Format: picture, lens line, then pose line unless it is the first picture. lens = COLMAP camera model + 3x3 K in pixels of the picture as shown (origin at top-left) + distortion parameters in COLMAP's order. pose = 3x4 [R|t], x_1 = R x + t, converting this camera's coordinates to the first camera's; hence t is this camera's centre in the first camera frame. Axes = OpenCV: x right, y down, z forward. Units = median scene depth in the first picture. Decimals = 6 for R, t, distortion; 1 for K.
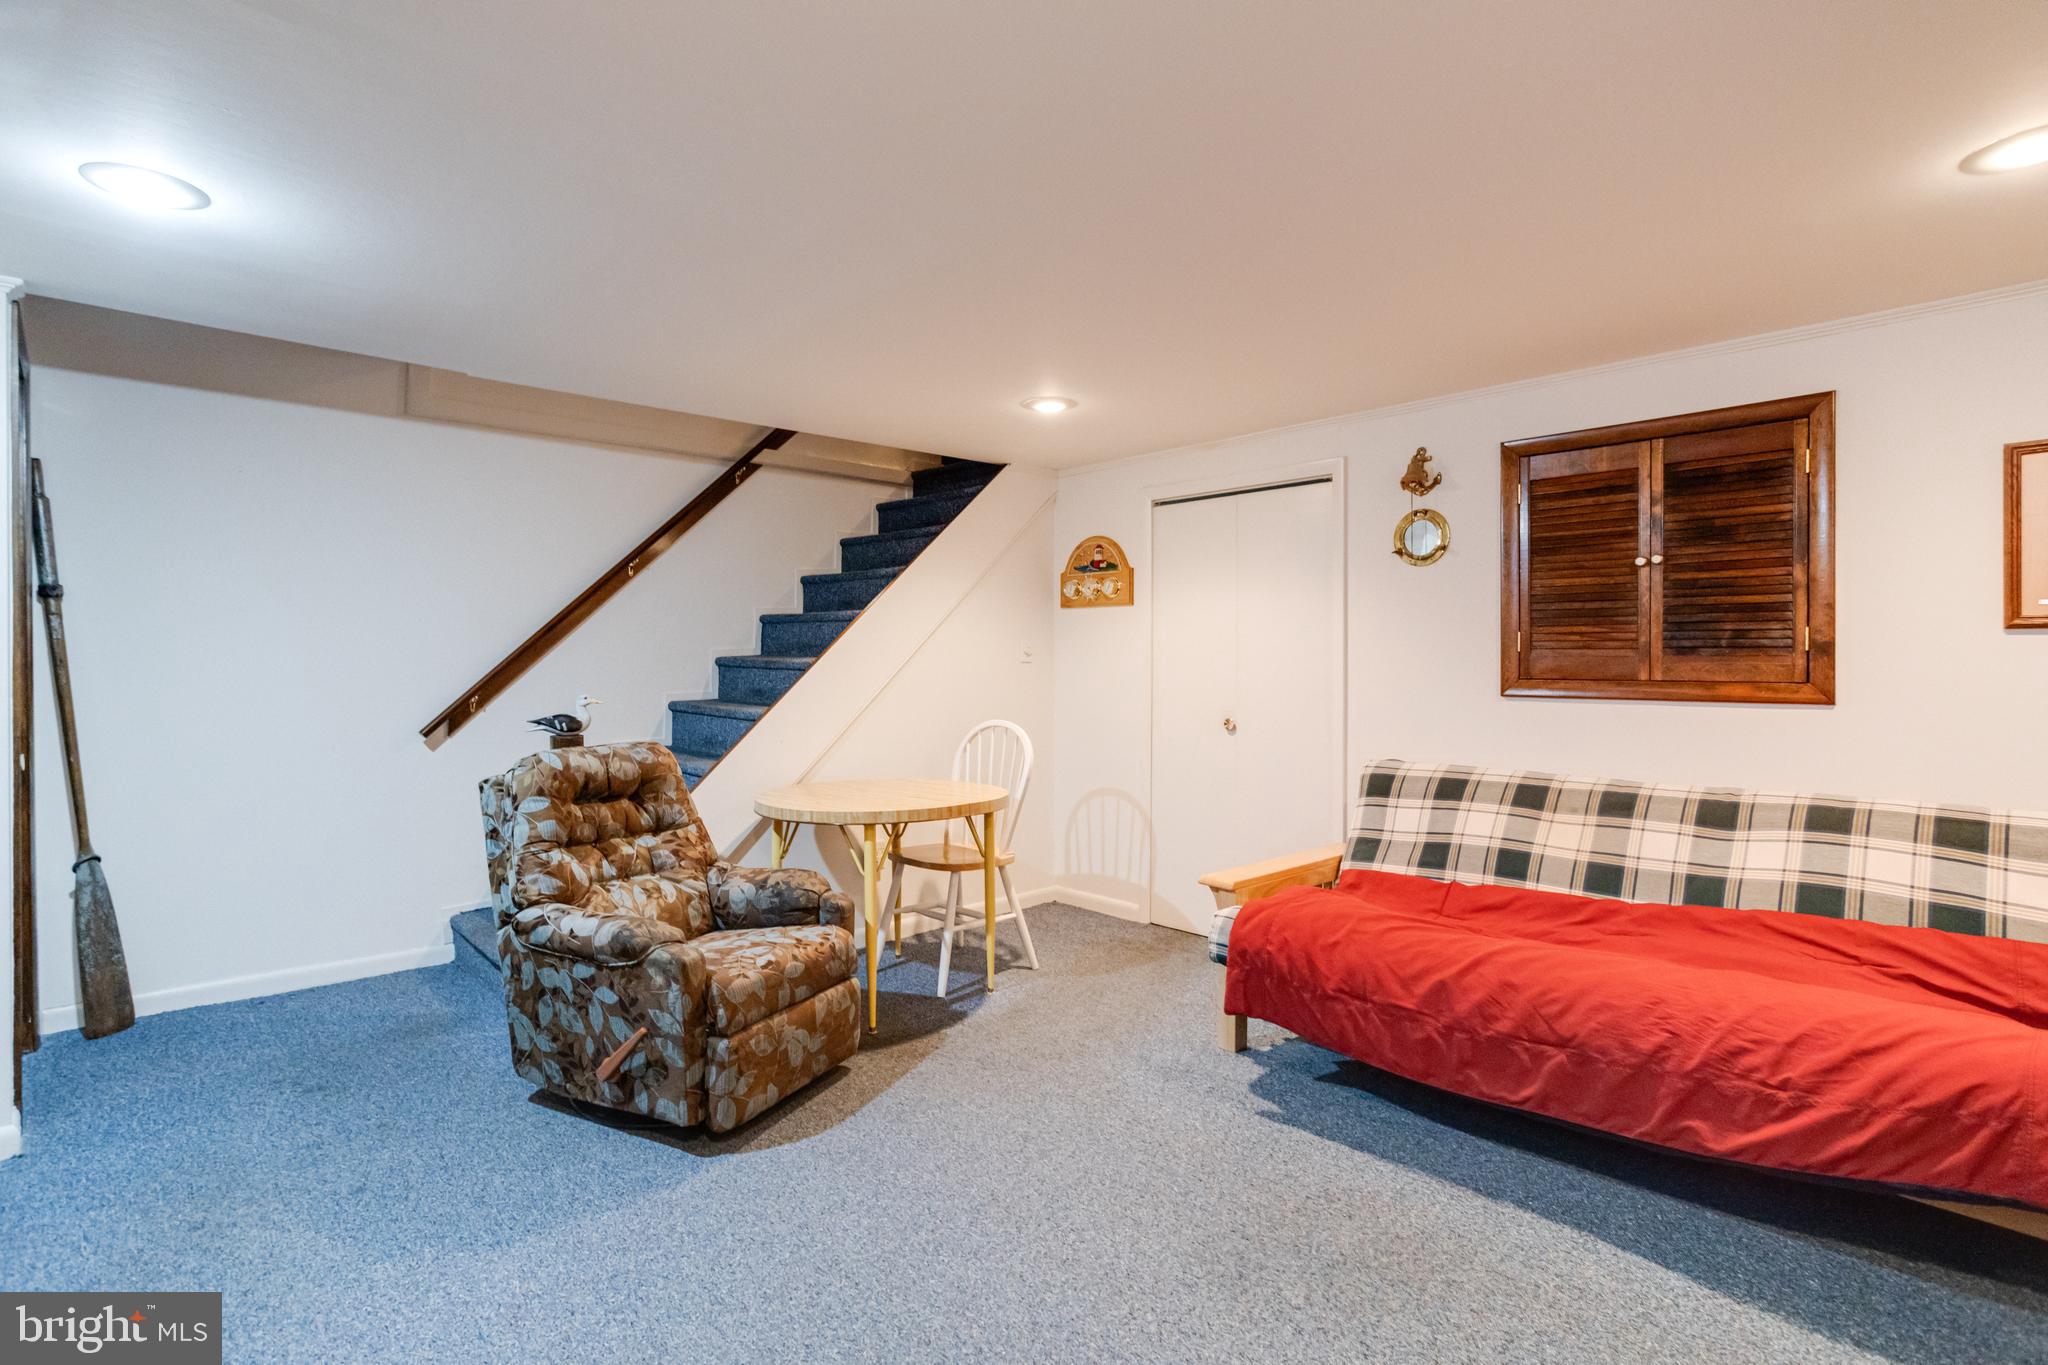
lens RADIAL K [[988.0, 0, 1024.8], [0, 988.0, 666.4], [0, 0, 1]] dist [-0.039607, 0.020284]
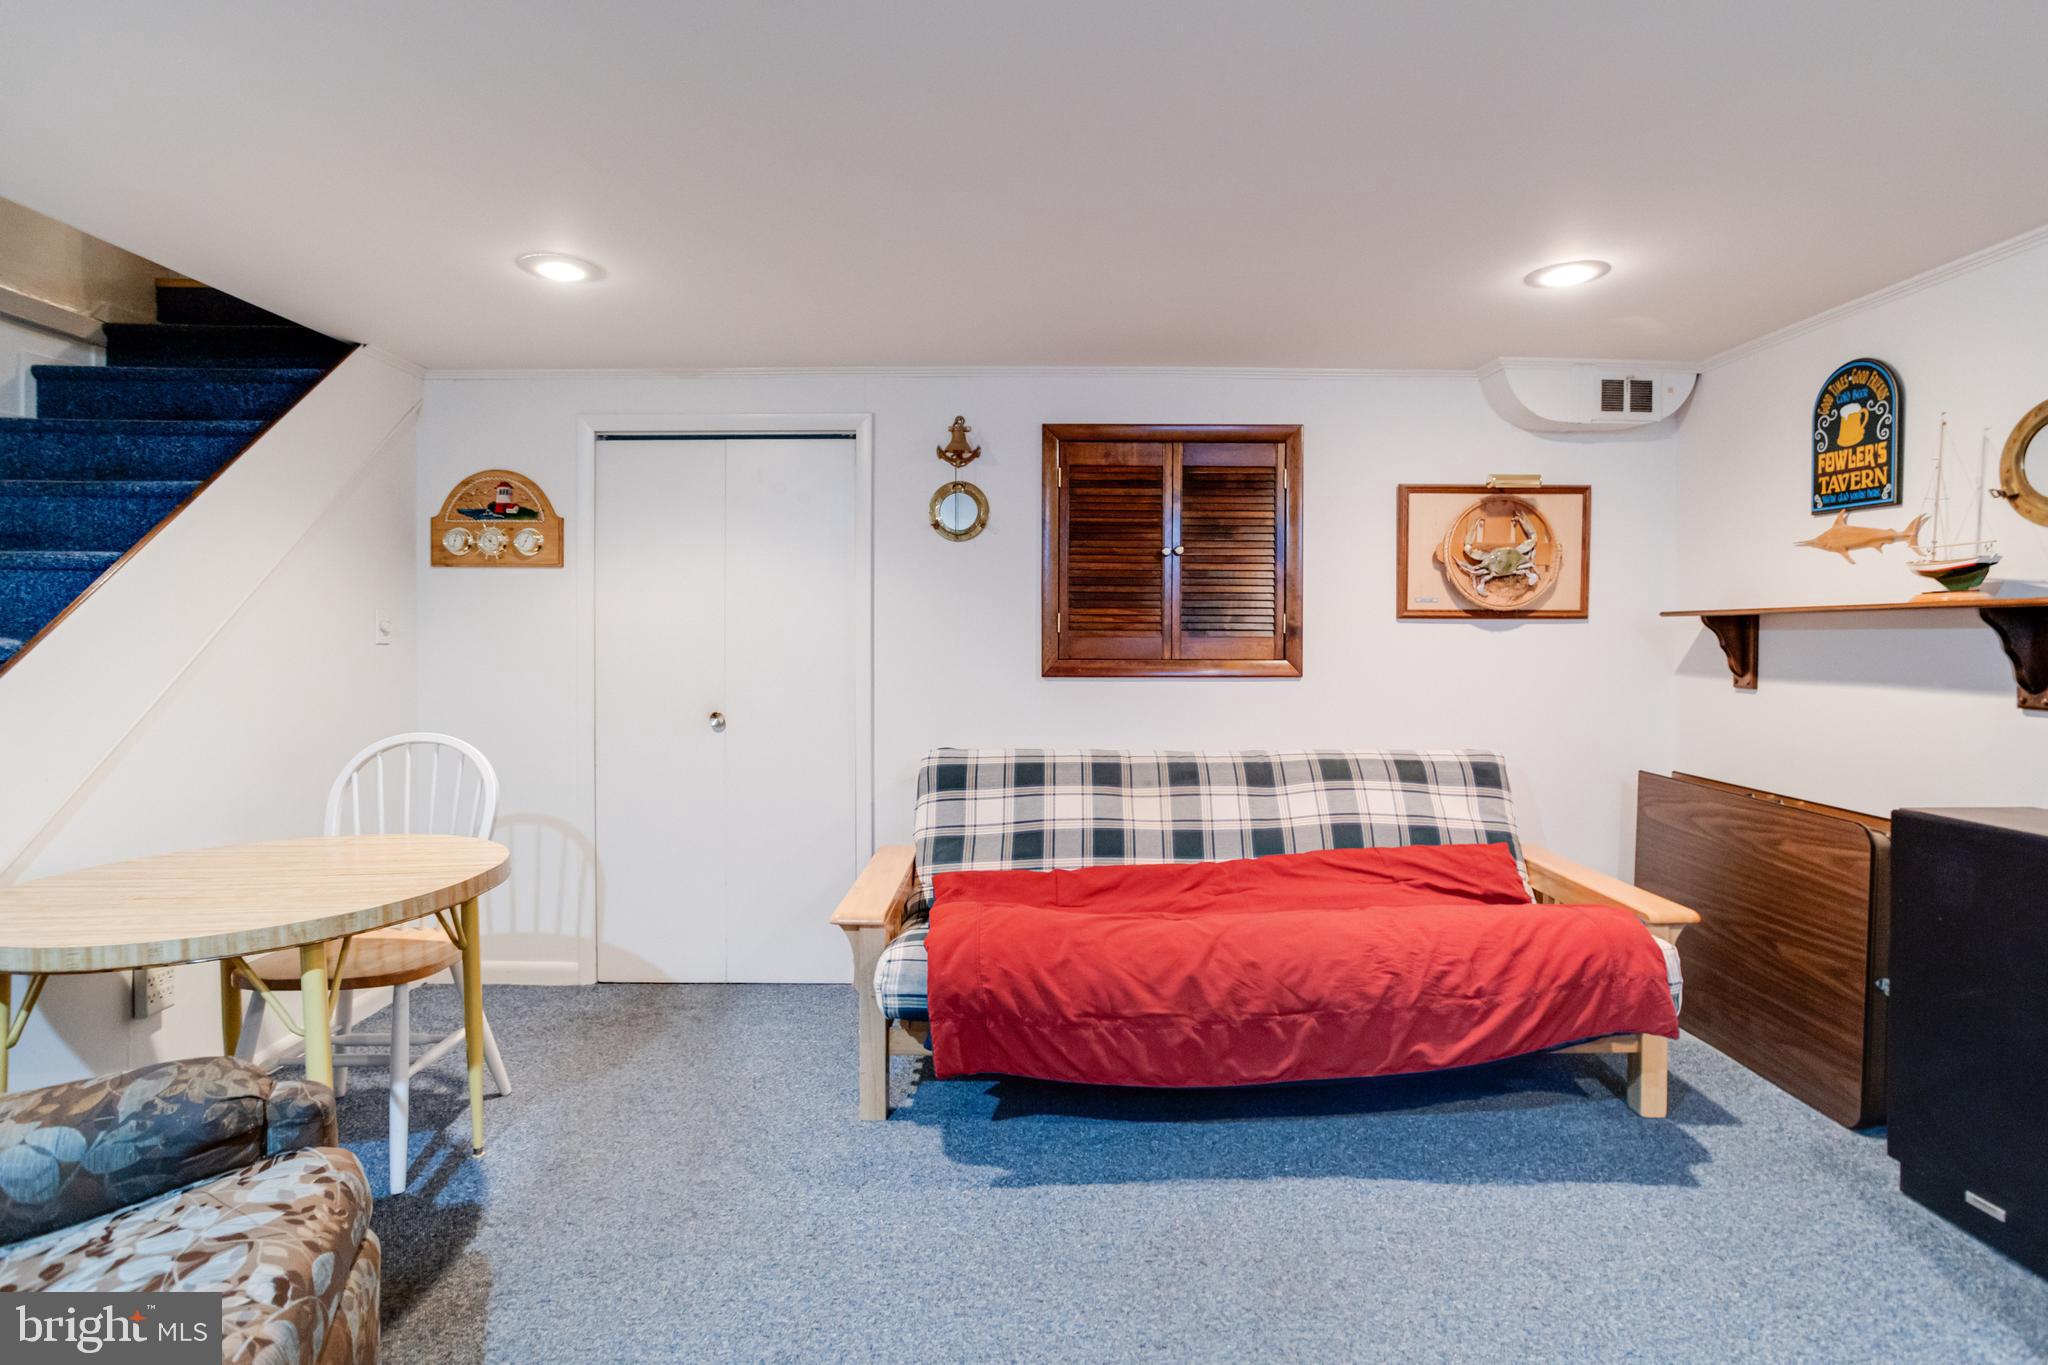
lens RADIAL K [[988.0, 0, 1024.8], [0, 988.0, 666.4], [0, 0, 1]] dist [-0.039607, 0.020284]
pose [[0.682934, -0.019375, 0.730223, -0.298564], [0.004459, 0.999740, 0.022355, -0.003766], [-0.730466, -0.012011, 0.682843, 0.360765]]
